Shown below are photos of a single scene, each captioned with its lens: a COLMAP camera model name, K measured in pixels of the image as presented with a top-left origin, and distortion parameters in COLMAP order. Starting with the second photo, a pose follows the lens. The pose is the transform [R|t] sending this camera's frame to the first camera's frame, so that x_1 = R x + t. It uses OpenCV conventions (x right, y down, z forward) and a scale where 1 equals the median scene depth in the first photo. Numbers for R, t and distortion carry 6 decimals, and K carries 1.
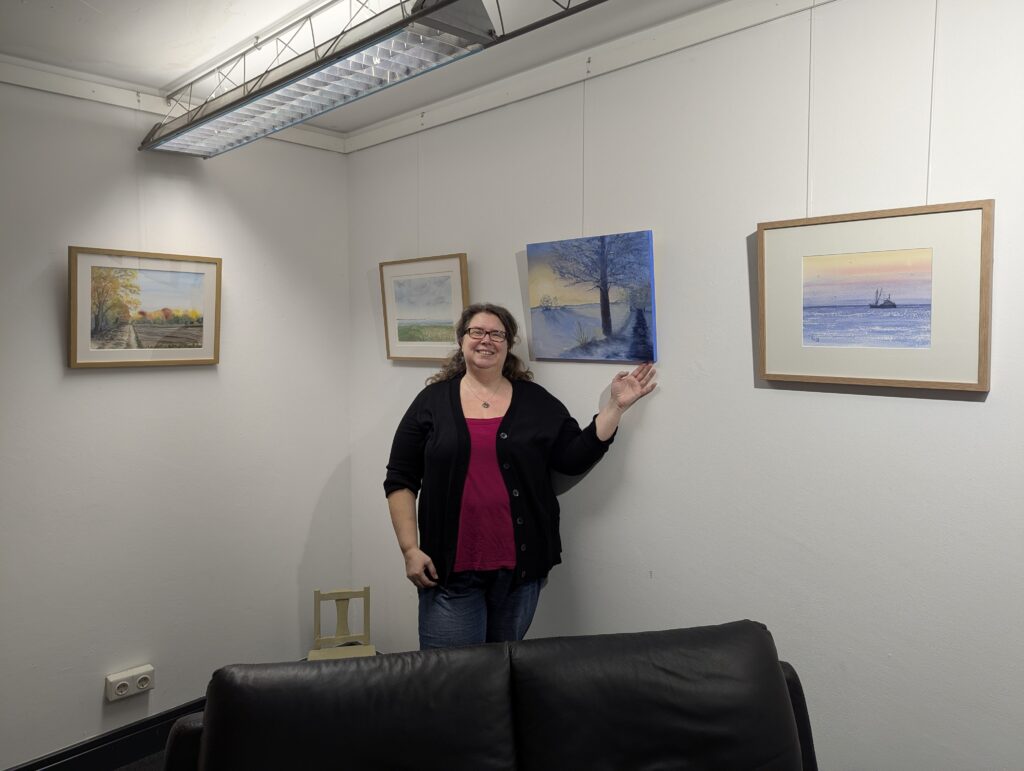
lens RADIAL K [[714.7, 0, 512.0], [0, 714.7, 385.5], [0, 0, 1]] dist [-0.000175, -0.001195]
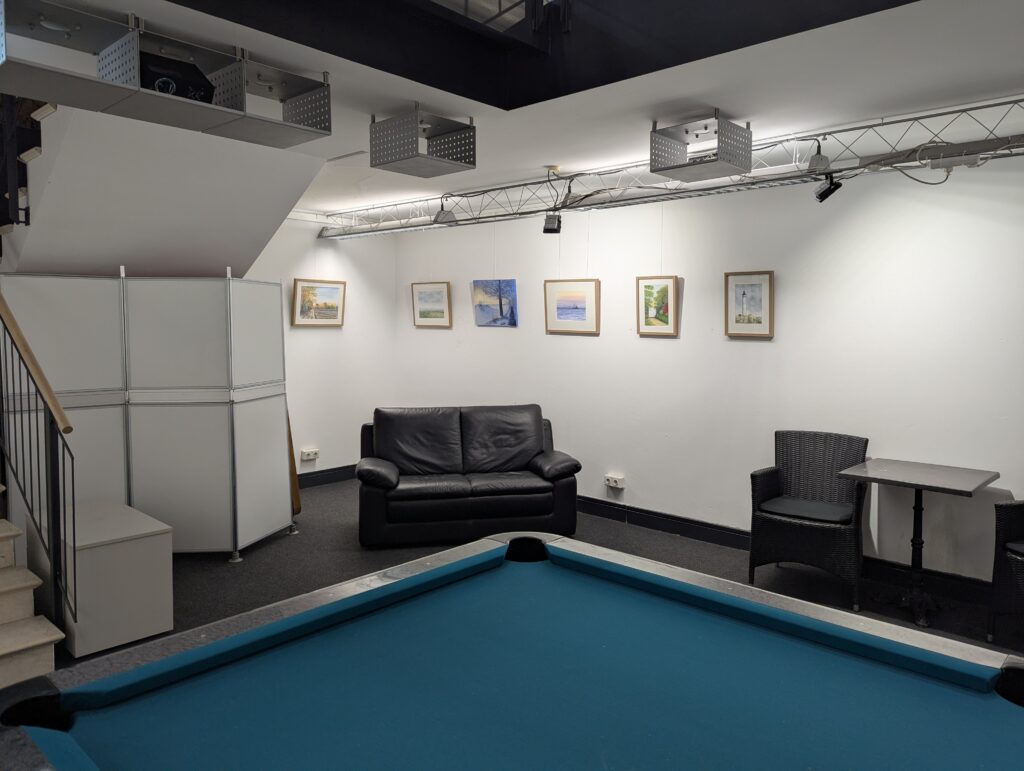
lens RADIAL K [[715.9, 0, 513.6], [0, 715.9, 362.0], [0, 0, 1]] dist [0.049787, -0.044692]
pose [[0.999648, 0.013165, 0.023043, 0.110650], [-0.012947, 0.999870, -0.009565, 0.118080], [-0.023166, 0.009264, 0.999689, -1.574784]]
